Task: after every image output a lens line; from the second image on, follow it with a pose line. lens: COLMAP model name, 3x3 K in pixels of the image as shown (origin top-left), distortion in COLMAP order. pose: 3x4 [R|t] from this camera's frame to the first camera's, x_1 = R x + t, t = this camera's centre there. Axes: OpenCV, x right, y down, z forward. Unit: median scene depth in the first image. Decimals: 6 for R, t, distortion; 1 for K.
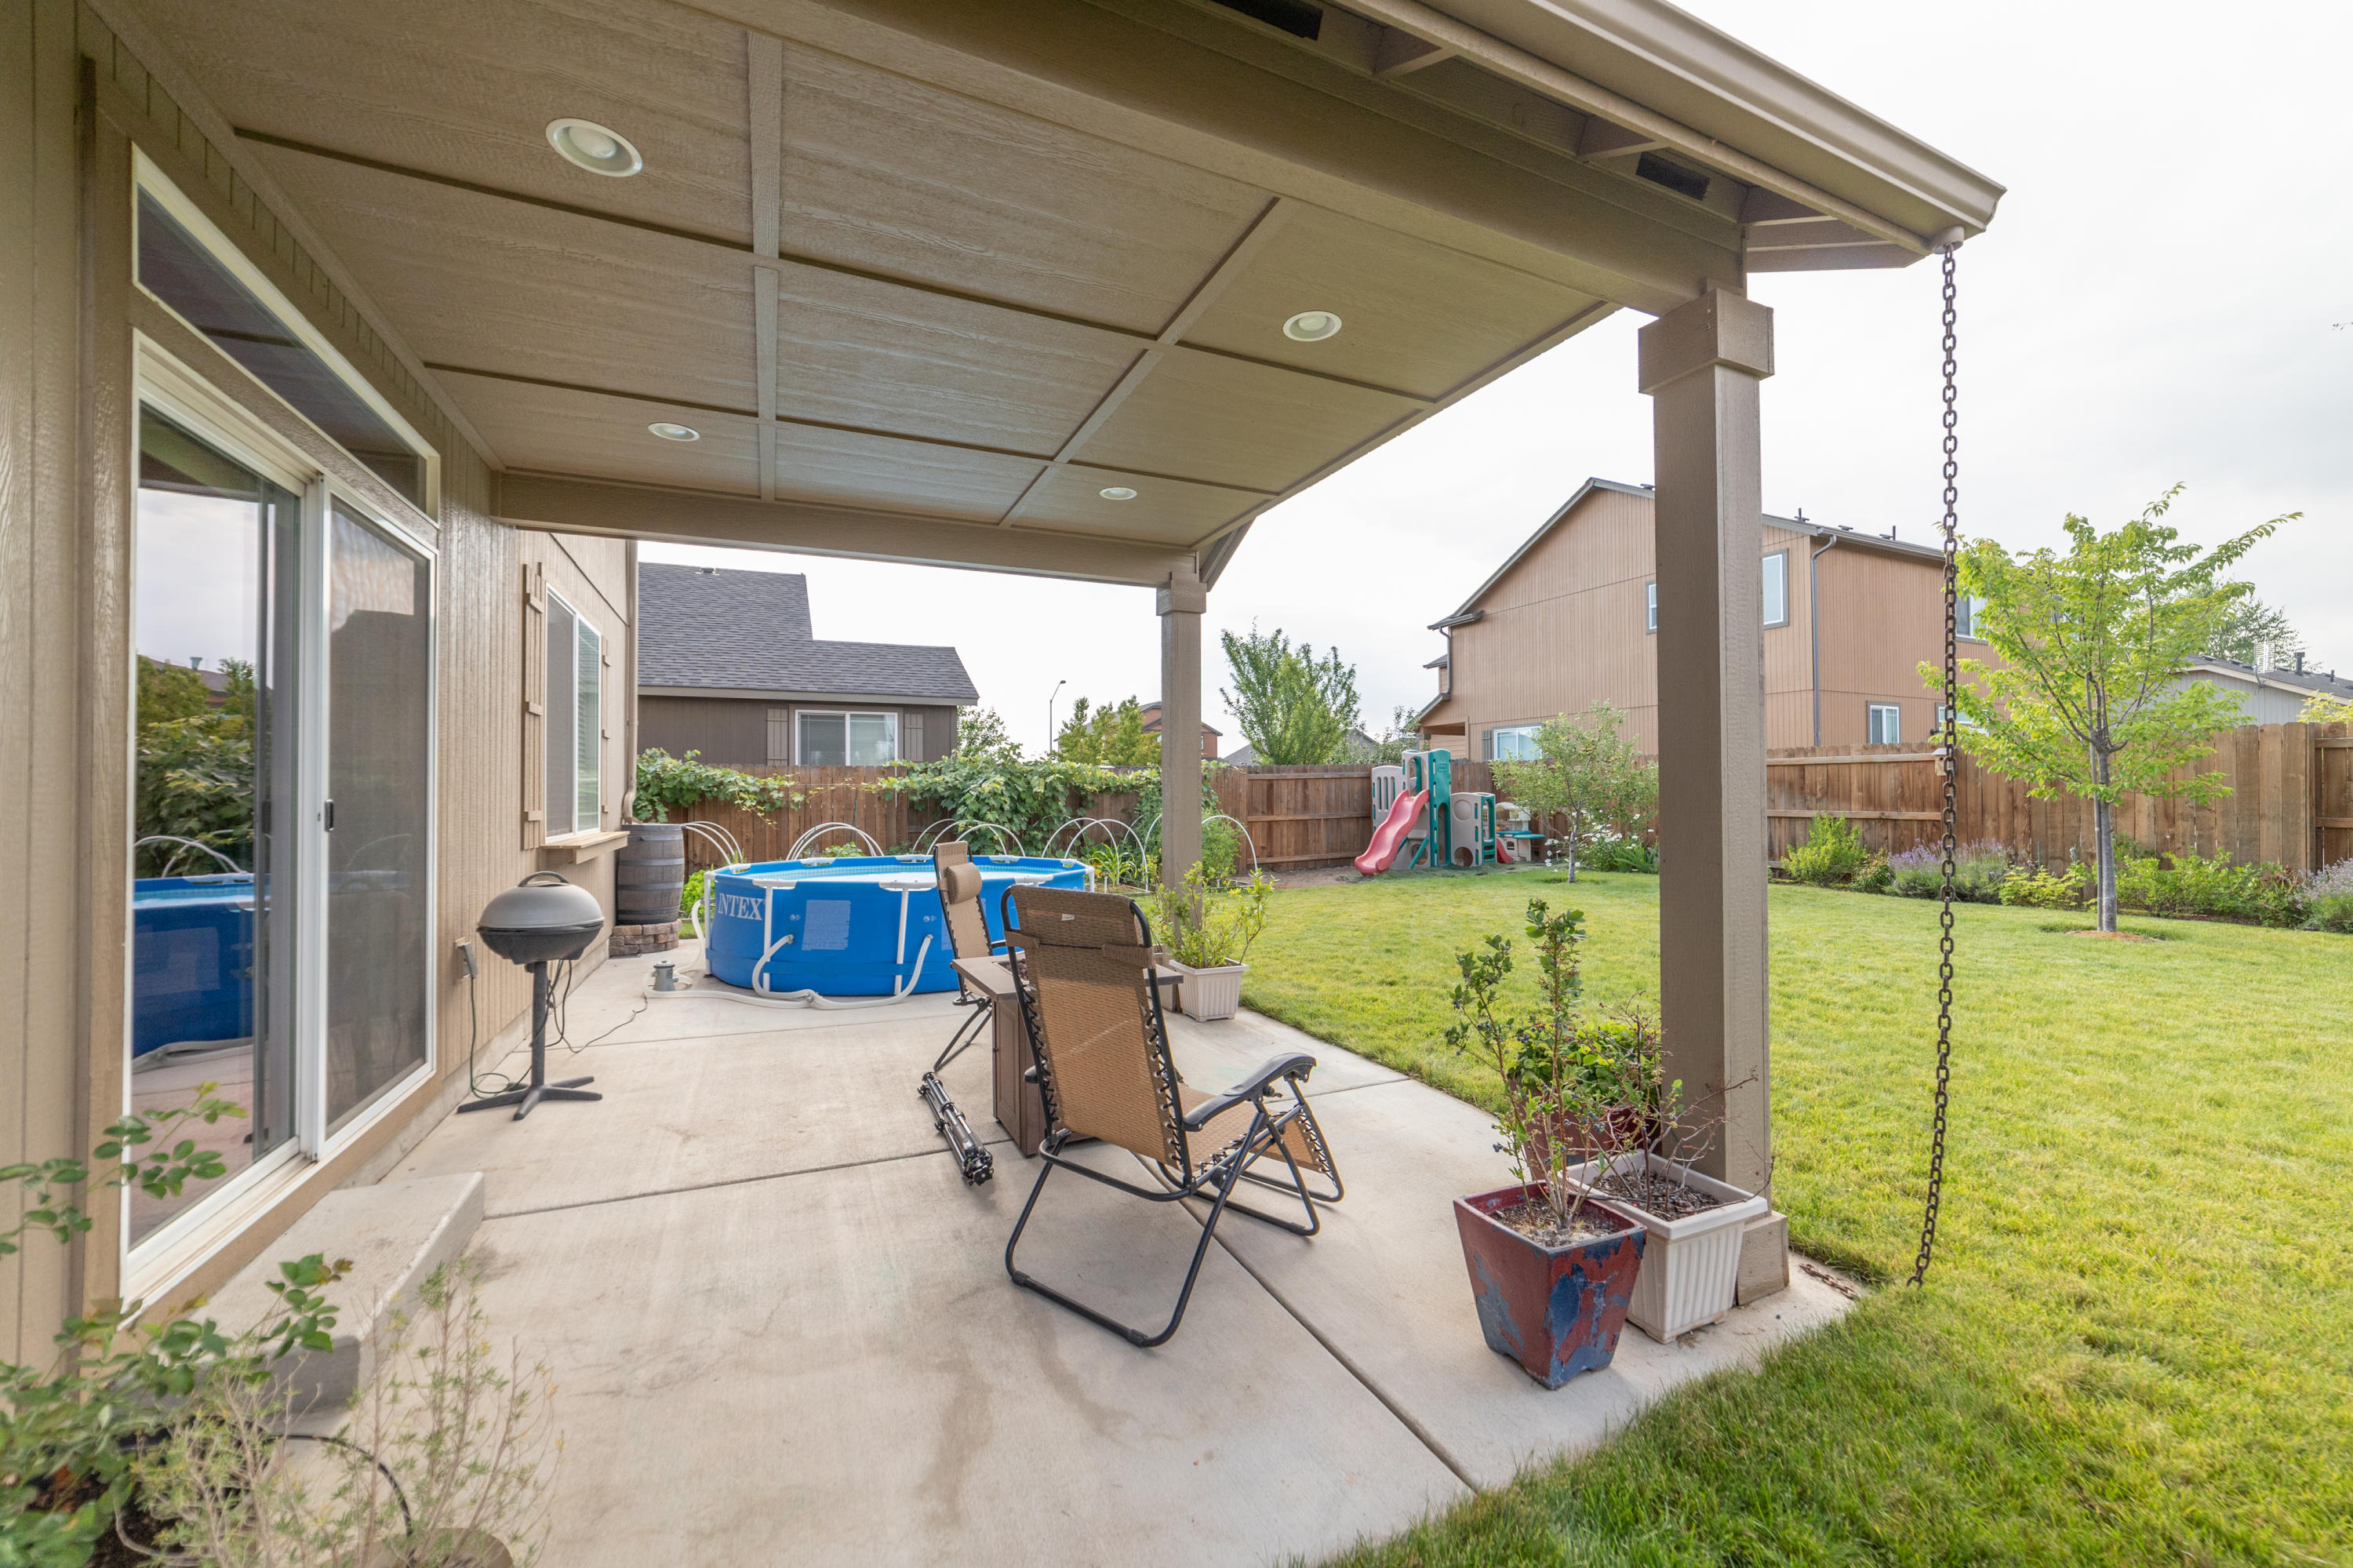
lens RADIAL K [[913.9, 0, 1175.6], [0, 913.9, 778.4], [0, 0, 1]] dist [-0.022212, 0.007001]
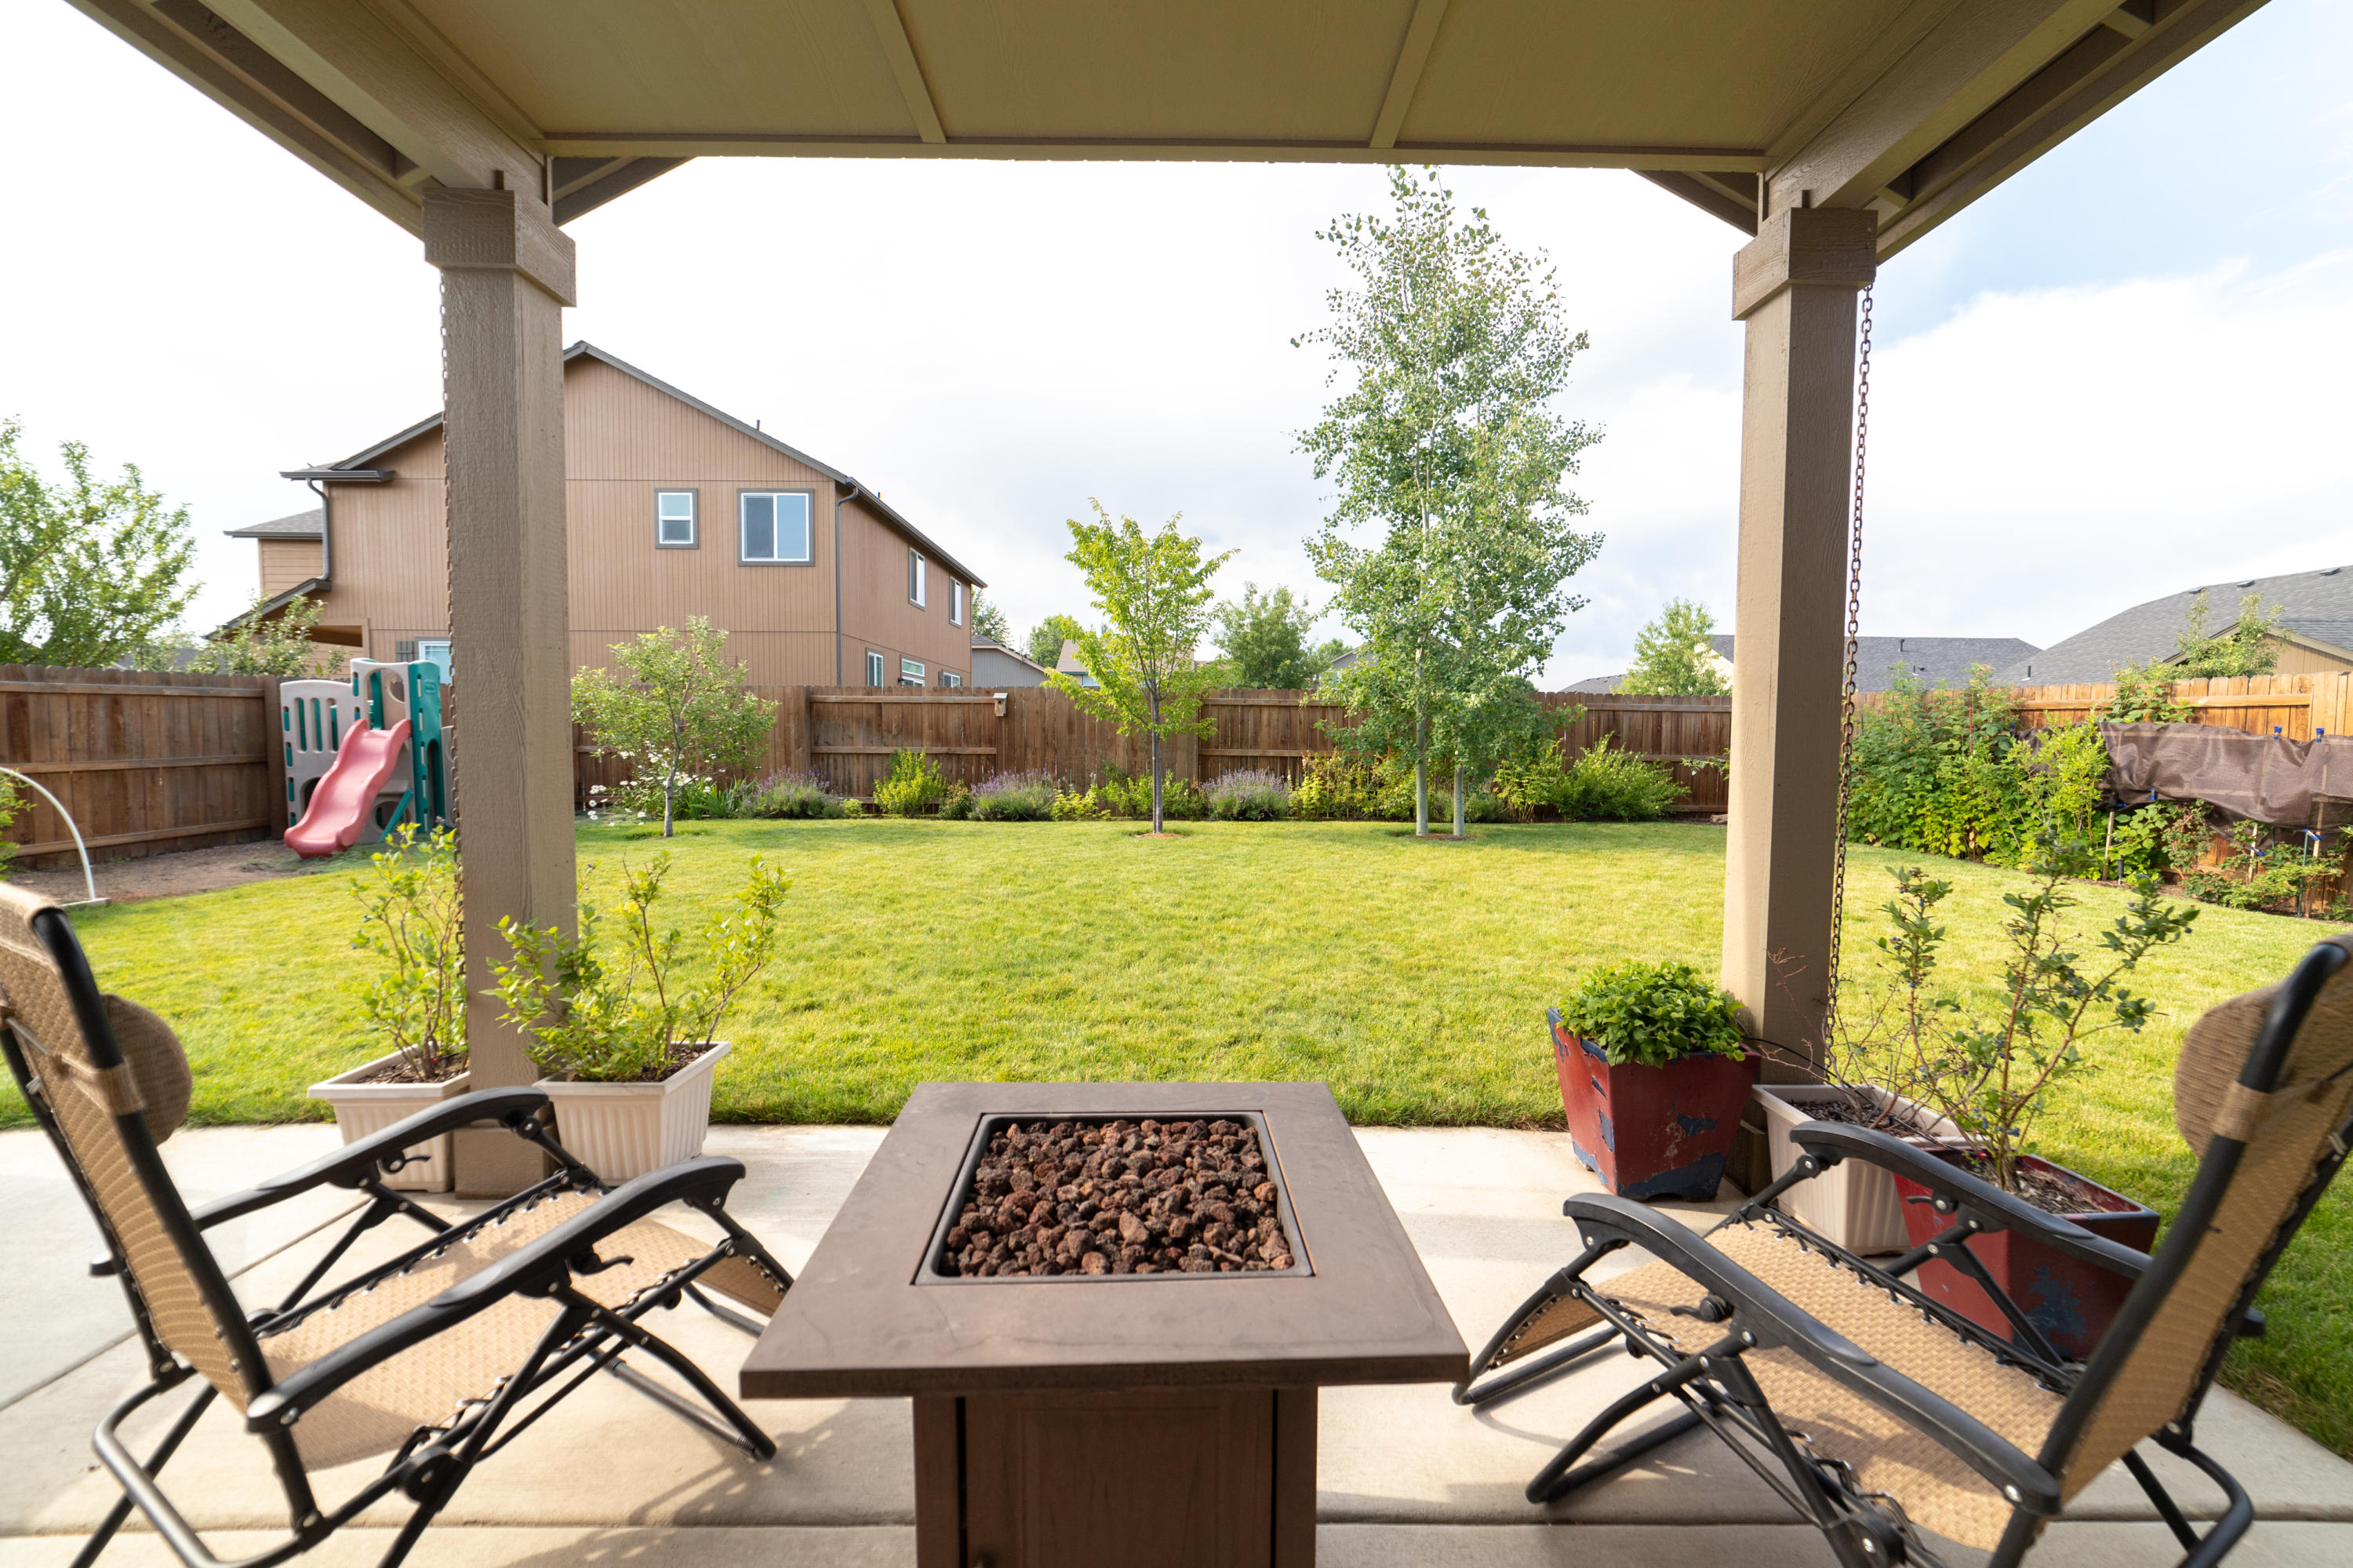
lens RADIAL K [[909.6, 0, 1186.6], [0, 909.6, 788.8], [0, 0, 1]] dist [-0.020189, 0.005518]
pose [[0.394139, -0.046637, 0.917867, -0.115394], [-0.023837, 0.997857, 0.060937, 0.009914], [-0.918742, -0.045897, 0.392183, 0.230137]]
